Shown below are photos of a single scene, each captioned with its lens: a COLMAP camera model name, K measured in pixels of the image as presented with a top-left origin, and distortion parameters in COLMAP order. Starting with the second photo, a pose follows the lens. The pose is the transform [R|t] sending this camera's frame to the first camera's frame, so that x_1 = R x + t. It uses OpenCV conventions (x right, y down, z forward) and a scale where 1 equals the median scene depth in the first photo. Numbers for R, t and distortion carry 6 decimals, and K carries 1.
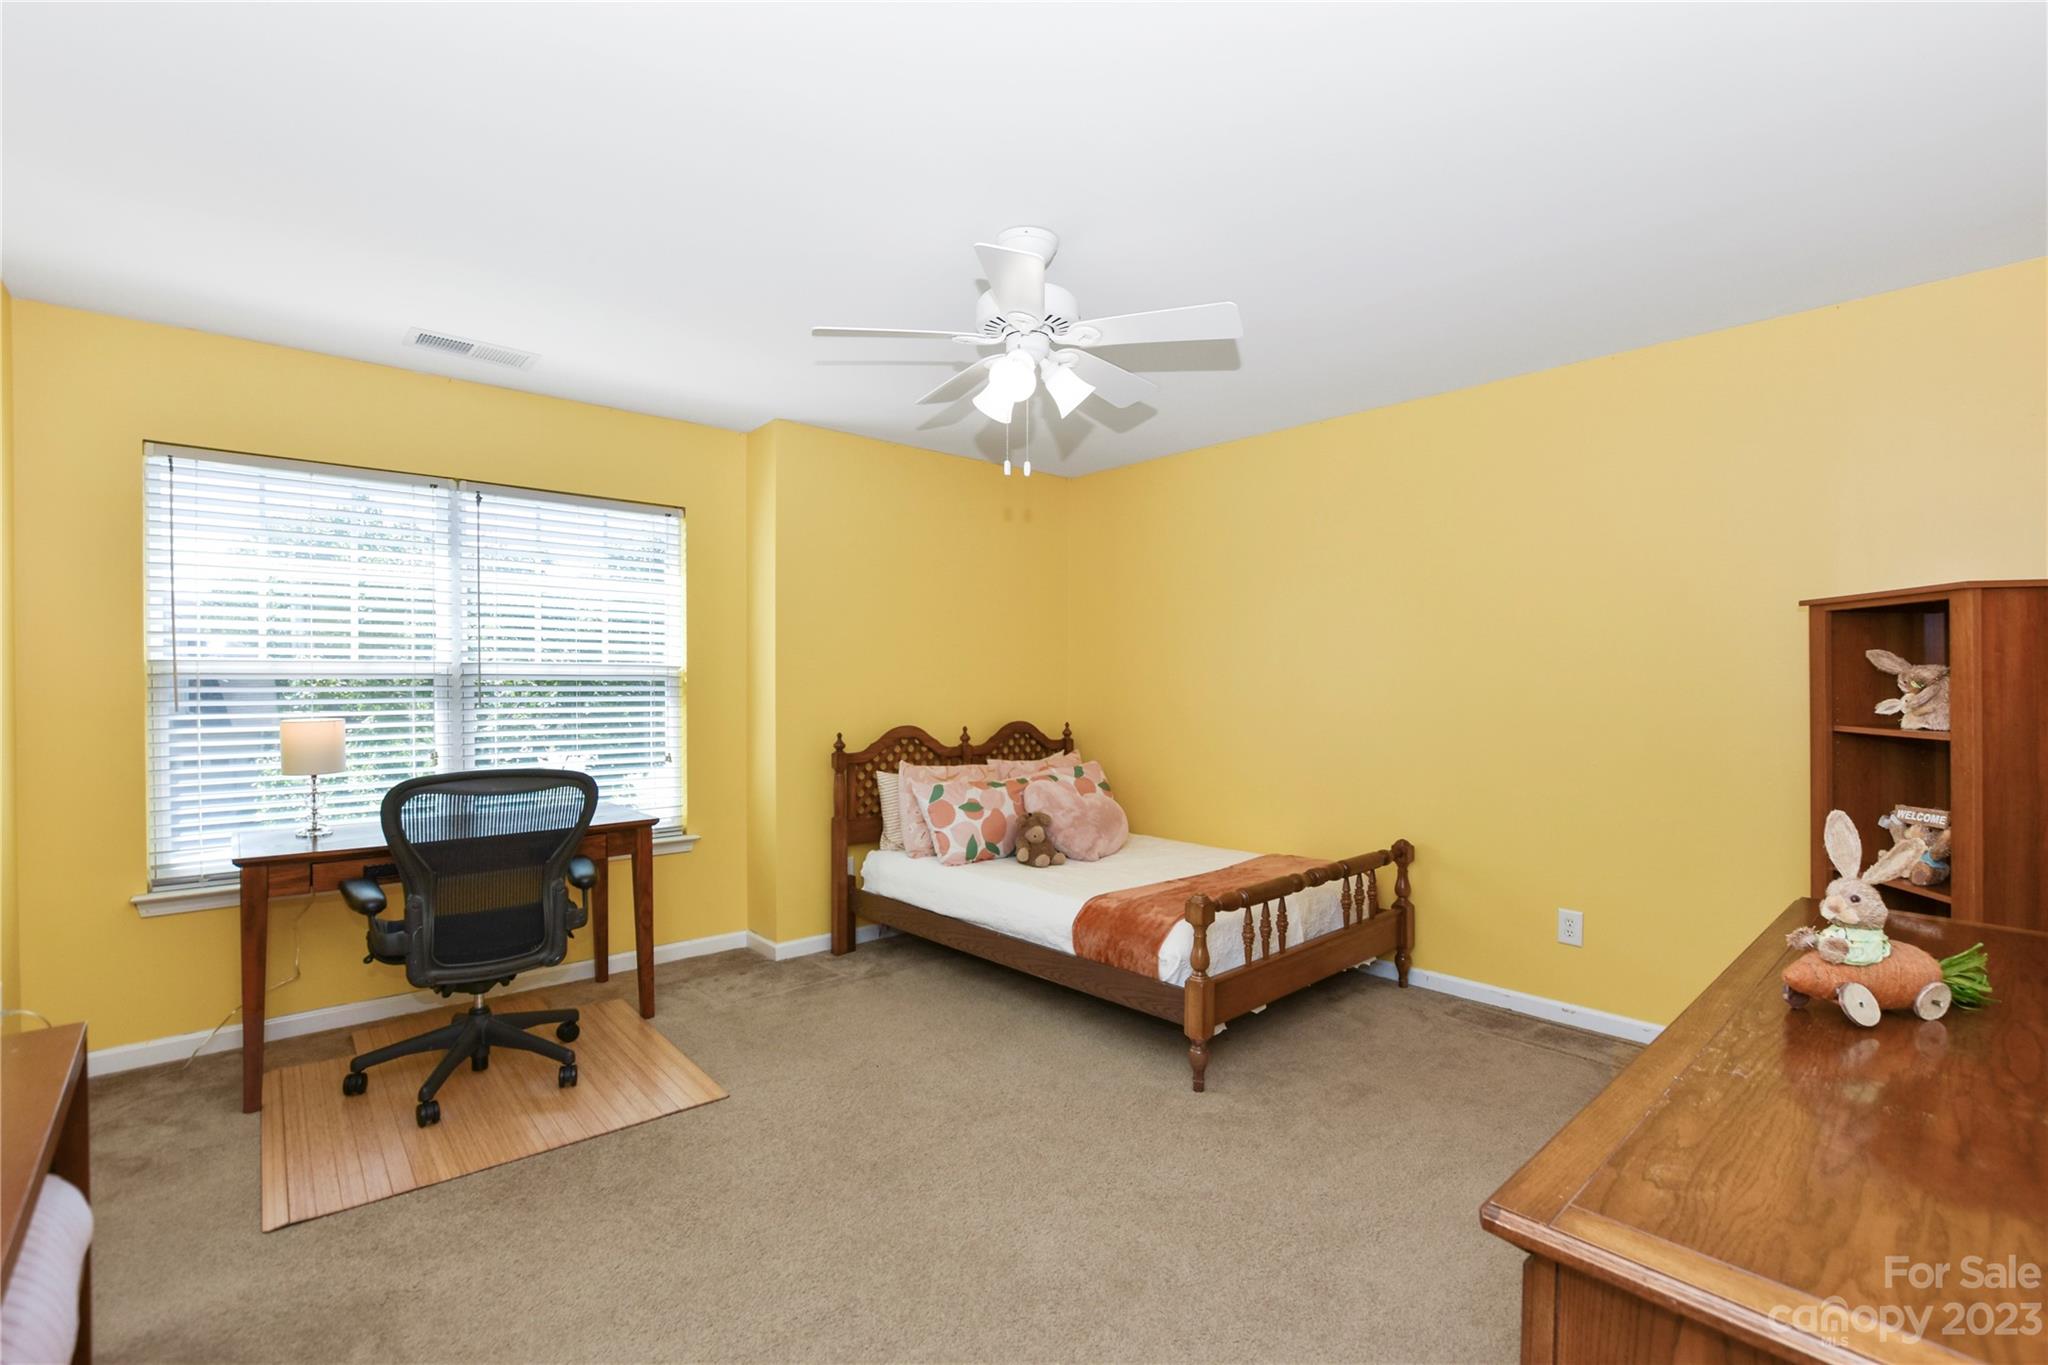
lens RADIAL K [[918.7, 0, 1044.1], [0, 918.7, 693.2], [0, 0, 1]] dist [-0.015543, 0.000678]
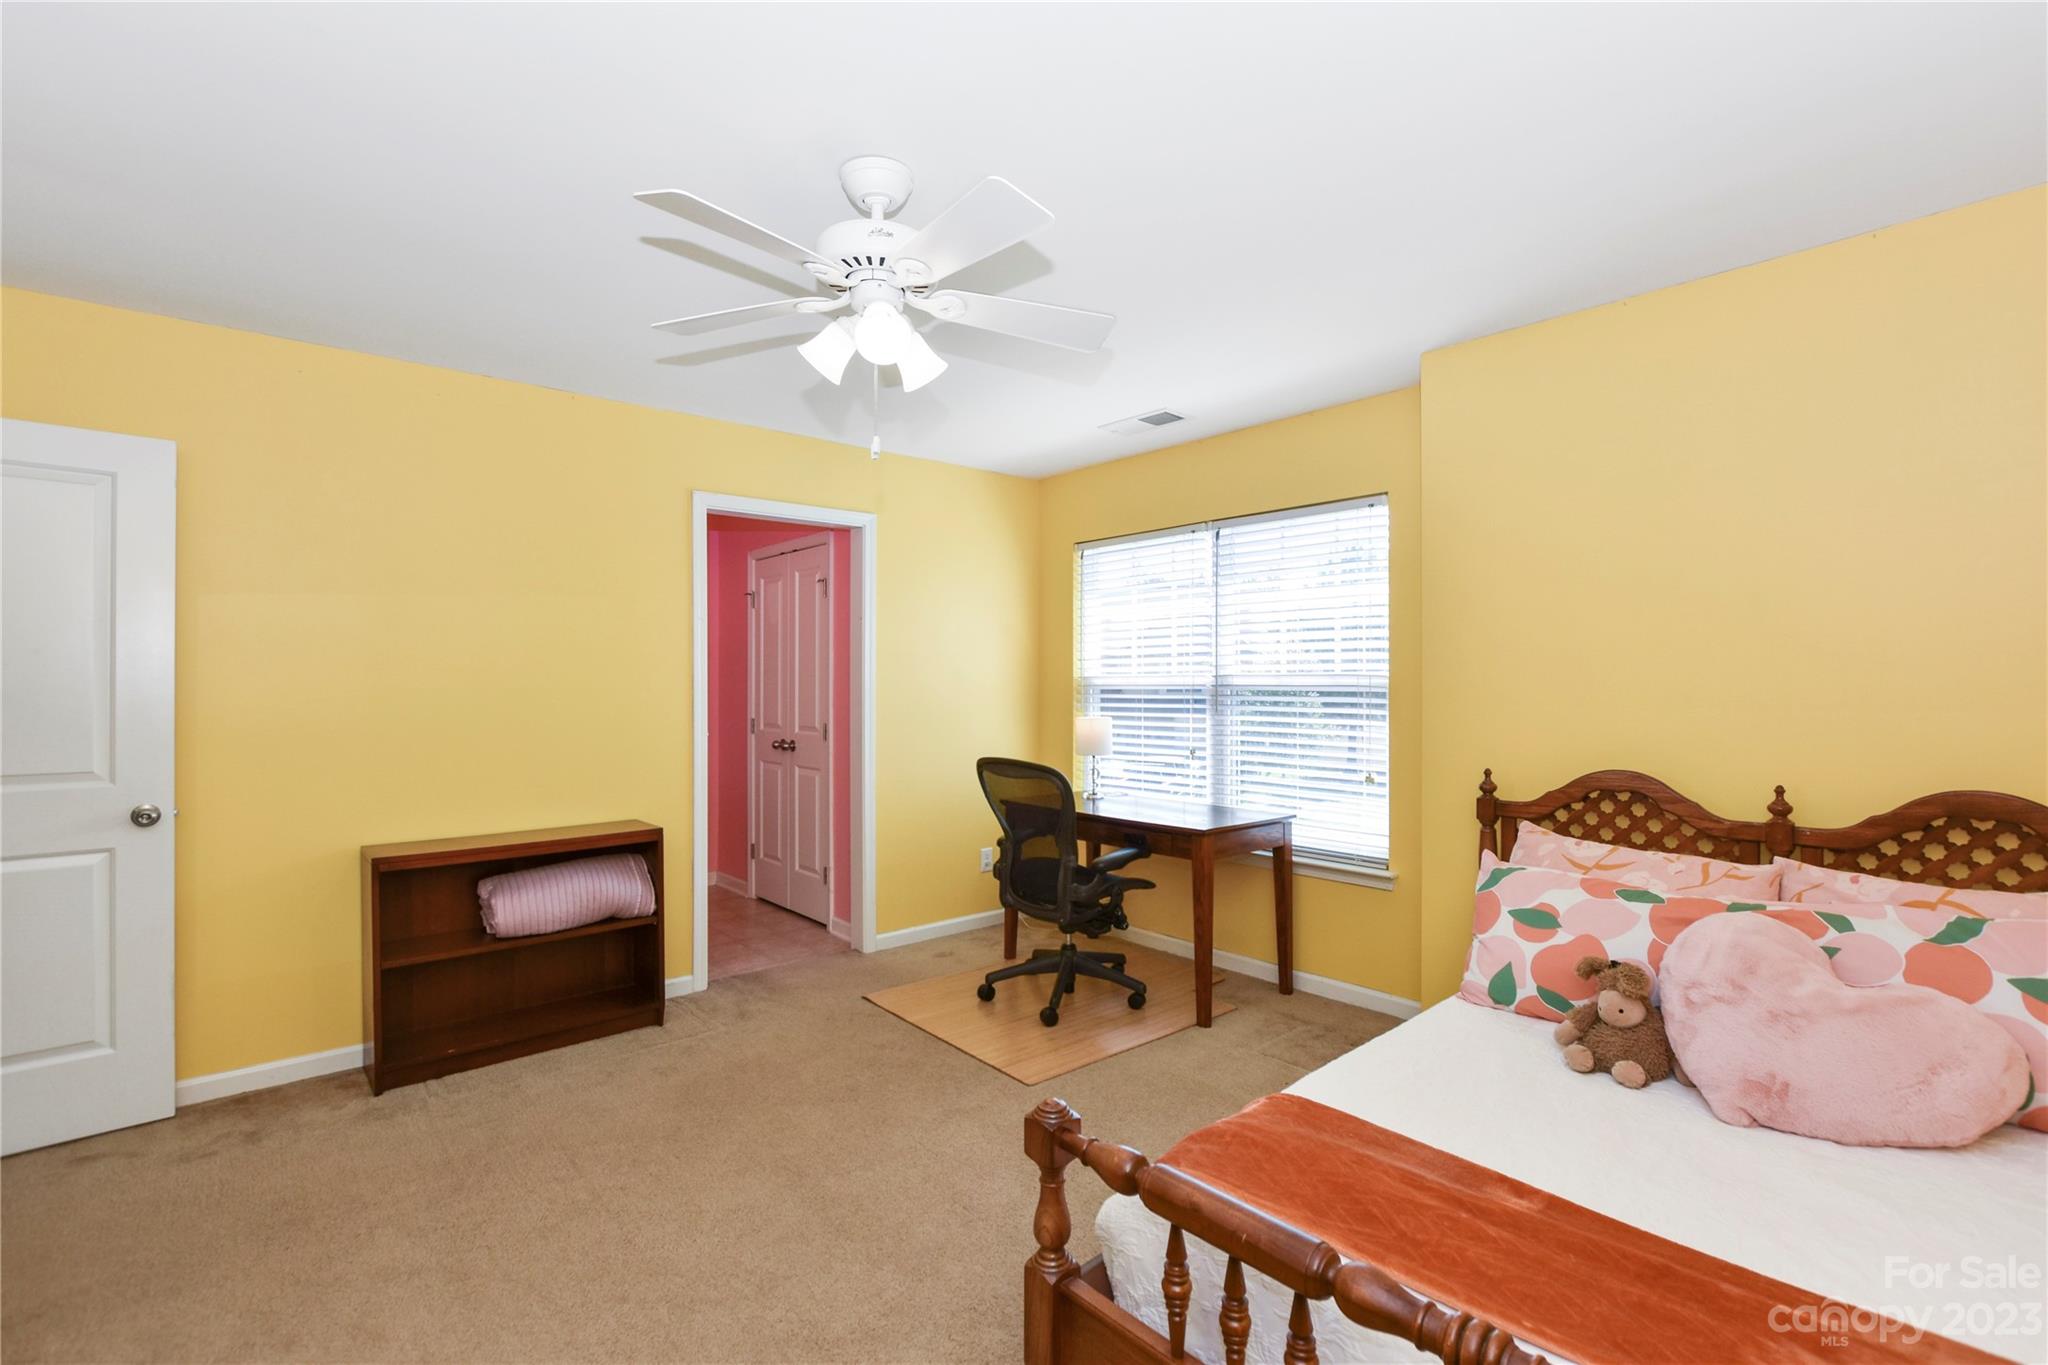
lens RADIAL K [[918.7, 0, 1044.1], [0, 918.7, 693.2], [0, 0, 1]] dist [-0.015543, 0.000678]
pose [[0.012441, 0.007067, -0.999898, 0.479583], [-0.017126, 0.999830, 0.006854, -0.013143], [0.999776, 0.017039, 0.012560, 0.687634]]
